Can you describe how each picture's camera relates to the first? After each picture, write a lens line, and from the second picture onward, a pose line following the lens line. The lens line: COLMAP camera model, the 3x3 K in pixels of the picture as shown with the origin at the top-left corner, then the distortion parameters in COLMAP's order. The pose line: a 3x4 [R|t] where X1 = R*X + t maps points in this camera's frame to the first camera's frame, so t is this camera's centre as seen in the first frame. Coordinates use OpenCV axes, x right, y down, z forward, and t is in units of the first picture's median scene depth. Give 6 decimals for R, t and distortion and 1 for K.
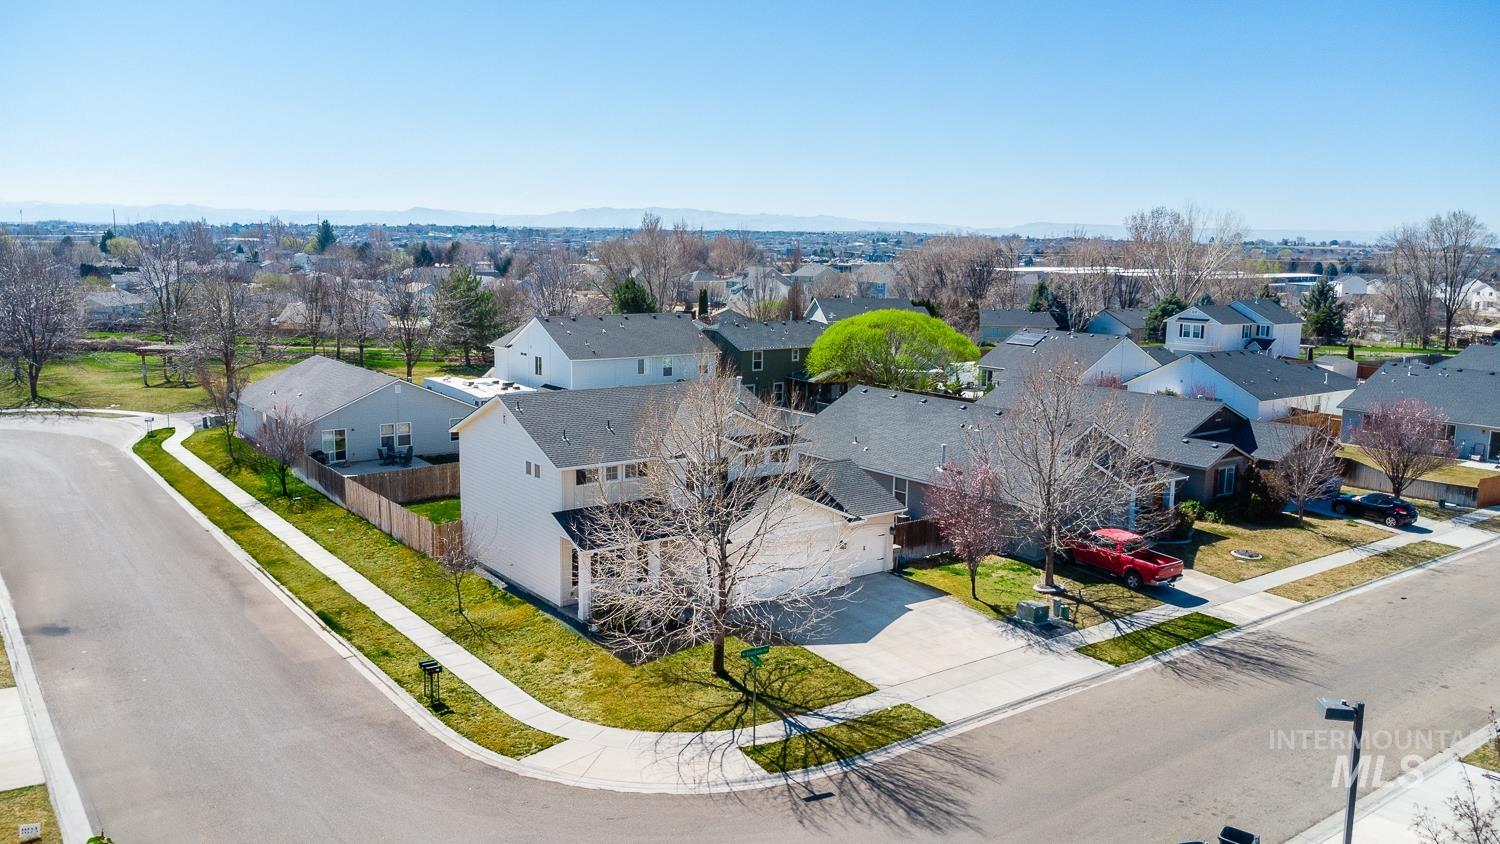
lens RADIAL K [[1154.0, 0, 754.0], [0, 1154.0, 423.4], [0, 0, 1]] dist [0.007759, 0.001173]
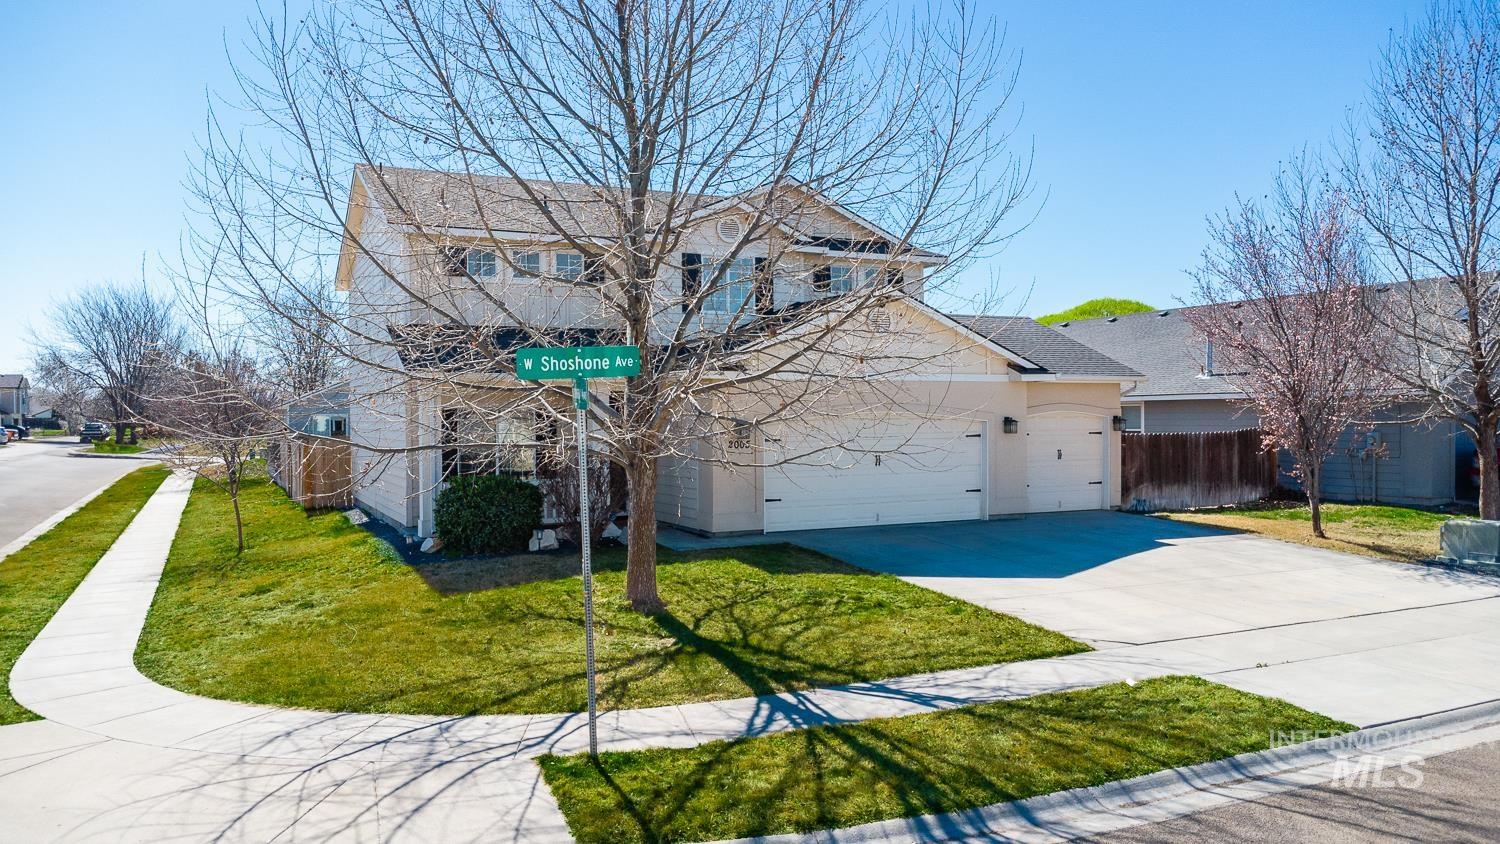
lens RADIAL K [[1154.0, 0, 744.4], [0, 1154.0, 417.7], [0, 0, 1]] dist [0.007759, 0.001173]
pose [[0.983162, -0.014335, -0.182173, 0.077206], [-0.009714, 0.991409, -0.130437, 0.226733], [0.182478, 0.130010, 0.974576, 0.707216]]
